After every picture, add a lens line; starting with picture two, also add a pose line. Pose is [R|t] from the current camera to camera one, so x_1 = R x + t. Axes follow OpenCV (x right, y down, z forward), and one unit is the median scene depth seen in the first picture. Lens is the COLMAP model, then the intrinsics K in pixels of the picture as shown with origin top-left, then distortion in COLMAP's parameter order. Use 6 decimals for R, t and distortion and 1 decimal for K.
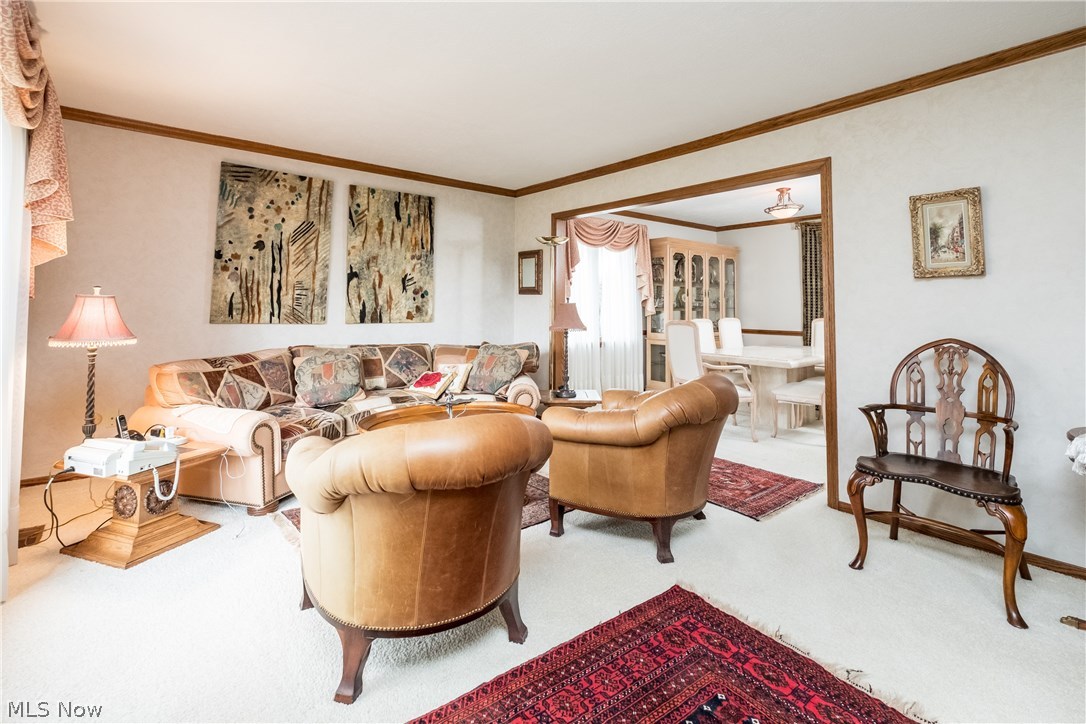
lens RADIAL K [[475.6, 0, 513.2], [0, 475.6, 296.0], [0, 0, 1]] dist [-0.000159, -0.001032]
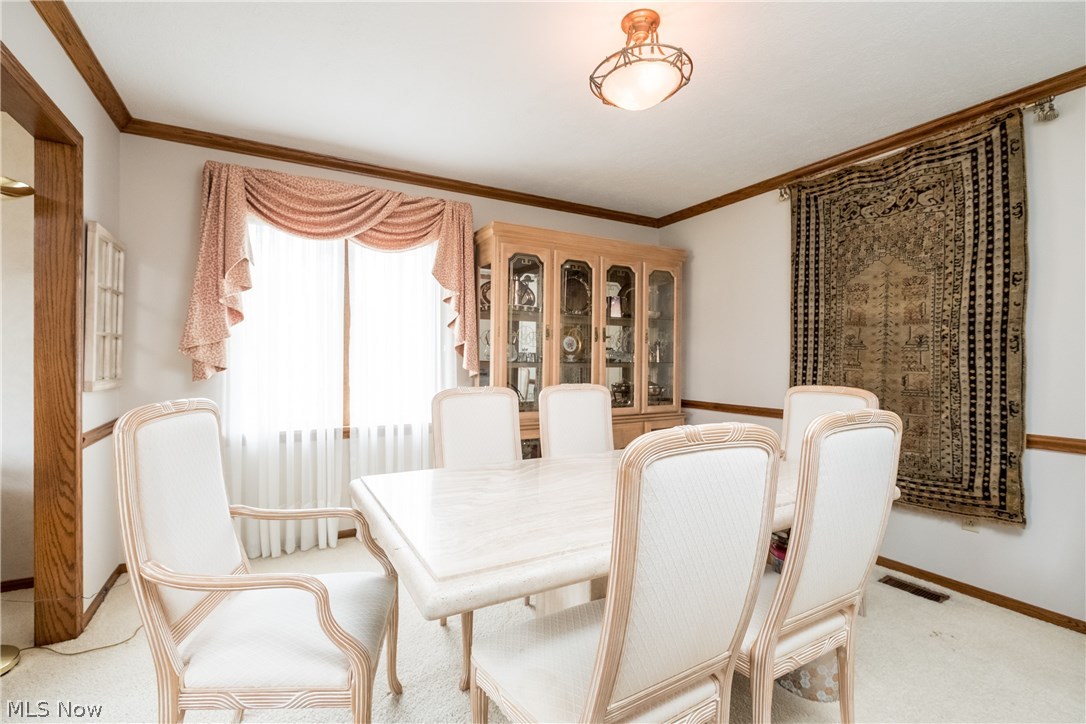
lens RADIAL K [[475.6, 0, 545.2], [0, 475.6, 359.8], [0, 0, 1]] dist [-0.000159, -0.001032]
pose [[0.988115, 0.005201, -0.153627, 0.448329], [-0.000106, 0.999450, 0.033153, 0.006962], [0.153715, -0.032743, 0.987573, 0.496375]]
